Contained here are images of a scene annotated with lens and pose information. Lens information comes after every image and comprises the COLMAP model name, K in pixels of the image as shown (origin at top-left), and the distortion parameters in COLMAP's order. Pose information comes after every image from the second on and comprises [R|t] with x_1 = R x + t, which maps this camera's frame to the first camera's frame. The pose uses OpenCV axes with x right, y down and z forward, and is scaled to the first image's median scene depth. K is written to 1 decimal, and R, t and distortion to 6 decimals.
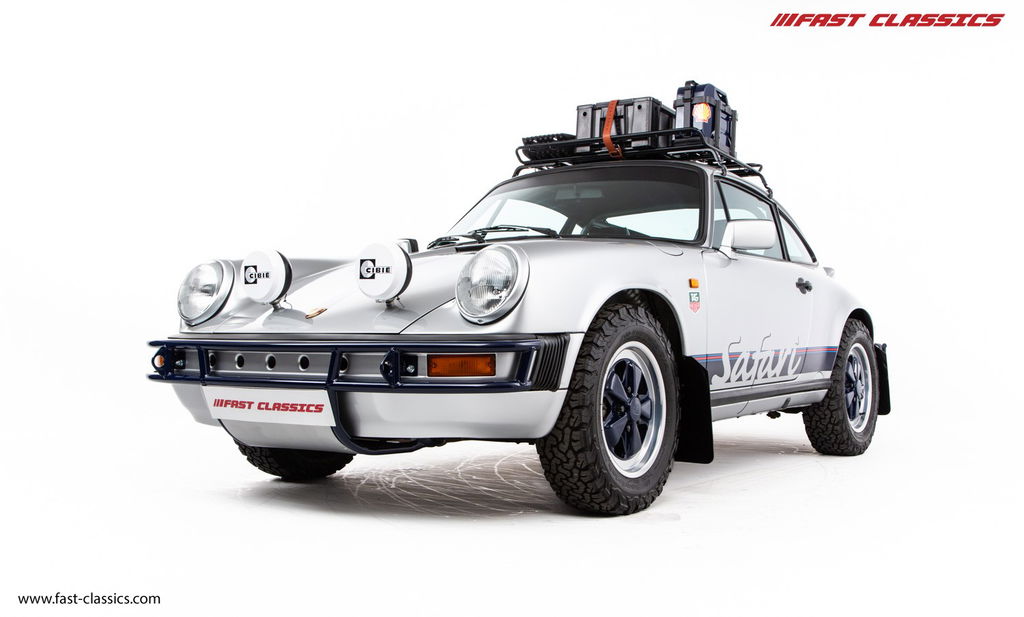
lens RADIAL K [[1108.4, 0, 512.0], [0, 1108.4, 308.5], [0, 0, 1]] dist [0.028594, 0.011752]
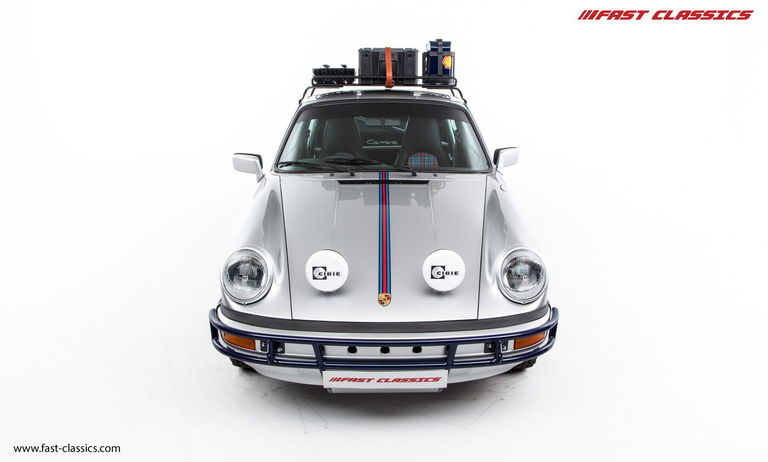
lens RADIAL K [[694.9, 0, 384.0], [0, 694.9, 231.0], [0, 0, 1]] dist [-0.093041, -0.001065]
pose [[0.819954, -0.167114, 0.547493, -0.608002], [-0.014545, 0.950046, 0.311771, -0.330953], [-0.572244, -0.263601, 0.776563, 0.333894]]
